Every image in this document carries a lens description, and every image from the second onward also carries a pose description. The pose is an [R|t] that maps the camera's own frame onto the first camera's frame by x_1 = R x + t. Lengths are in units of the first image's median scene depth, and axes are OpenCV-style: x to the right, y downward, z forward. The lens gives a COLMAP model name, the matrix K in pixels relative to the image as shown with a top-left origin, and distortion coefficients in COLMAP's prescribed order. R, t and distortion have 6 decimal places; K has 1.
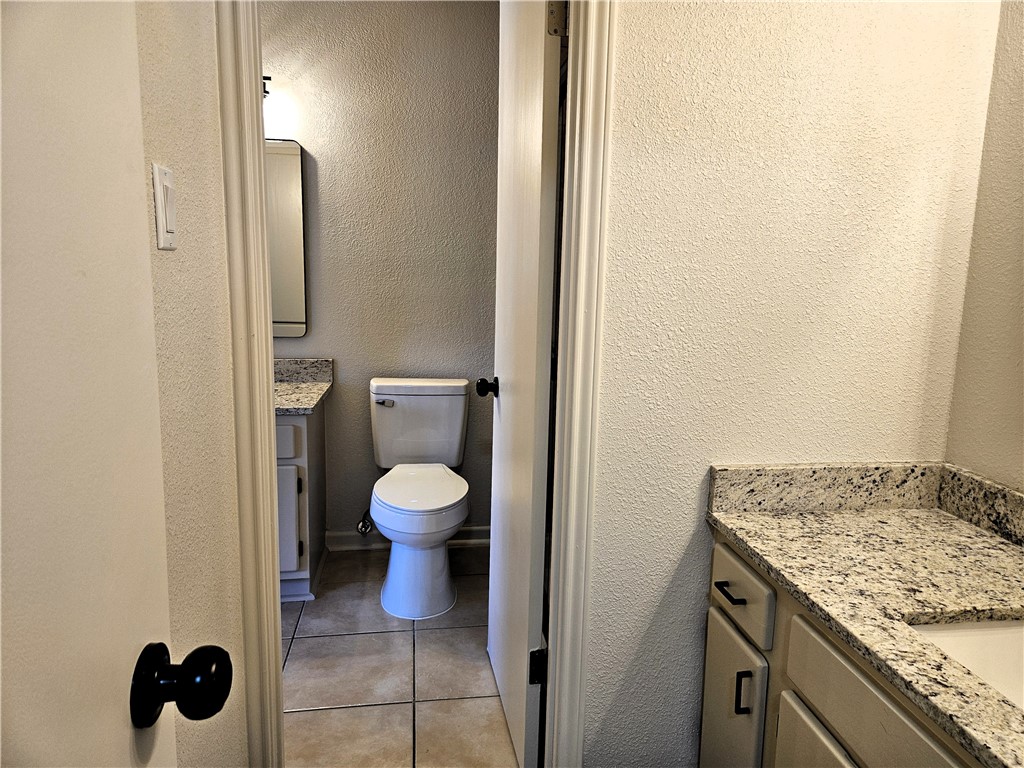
lens RADIAL K [[688.0, 0, 517.4], [0, 688.0, 379.7], [0, 0, 1]] dist [0.068002, -0.055563]
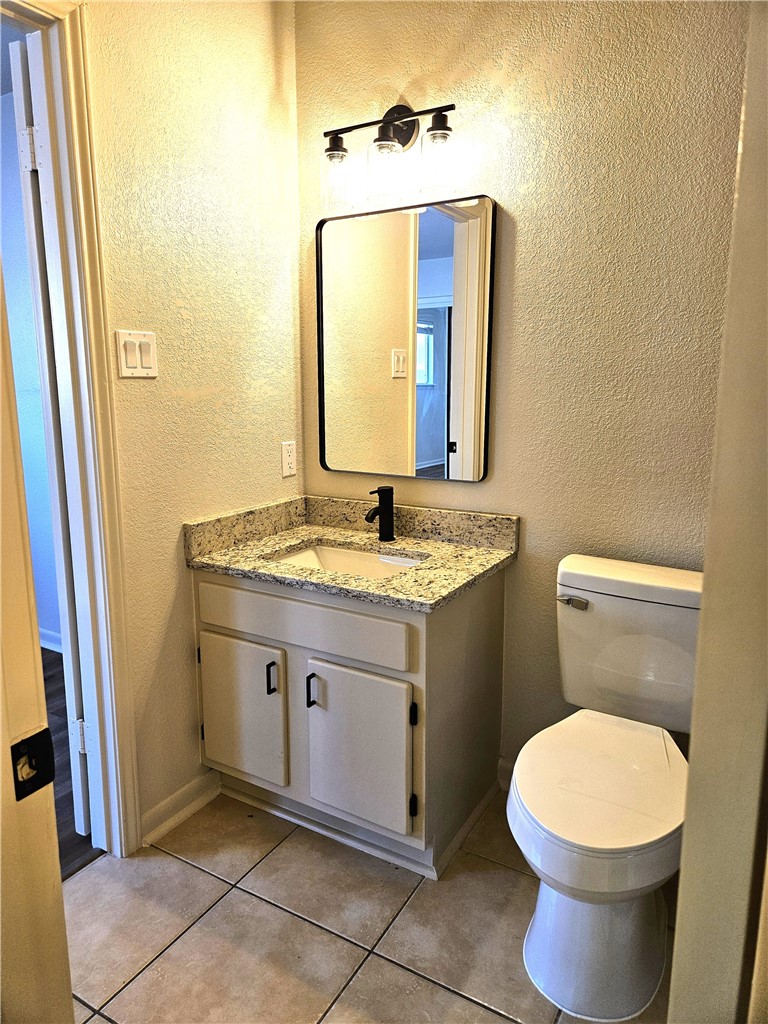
lens RADIAL K [[688.0, 0, 363.6], [0, 688.0, 499.9], [0, 0, 1]] dist [0.068002, -0.055563]
pose [[0.770981, 0.088932, -0.630618, 0.042106], [-0.081126, 0.995850, 0.041255, -0.065985], [0.631670, 0.019353, 0.774996, 0.403386]]
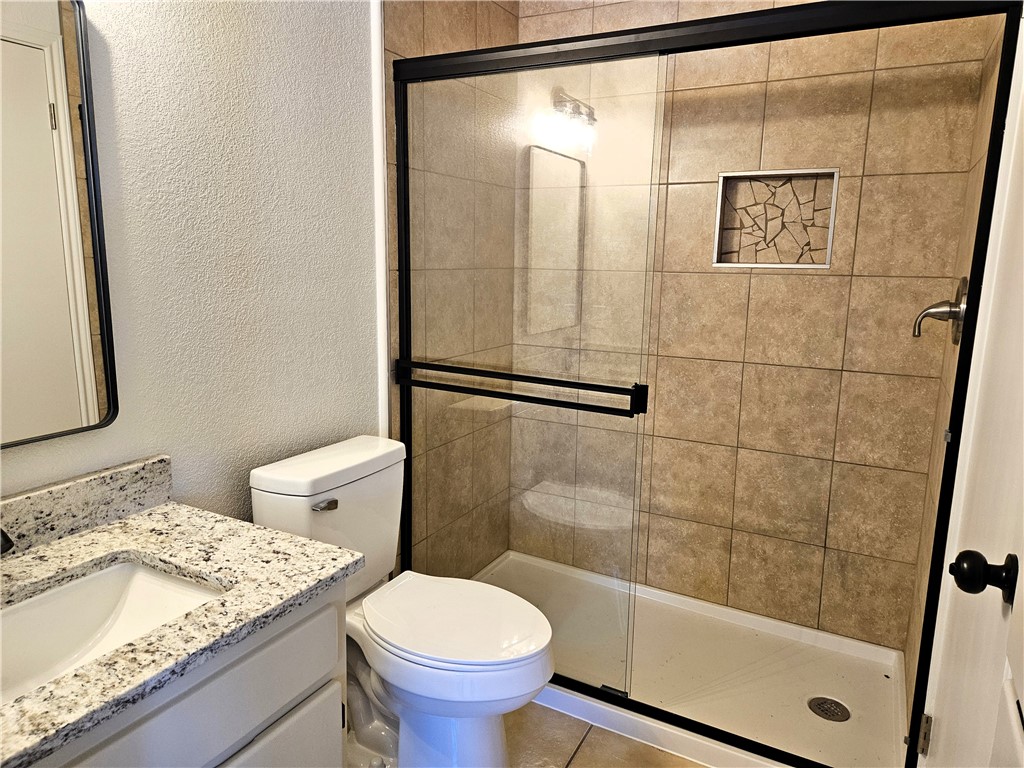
lens RADIAL K [[688.0, 0, 514.7], [0, 688.0, 377.8], [0, 0, 1]] dist [0.068002, -0.055563]
pose [[0.583096, -0.154854, 0.797508, -0.544431], [0.127005, 0.986971, 0.098783, -0.108928], [-0.802414, 0.043688, 0.595166, 0.522369]]
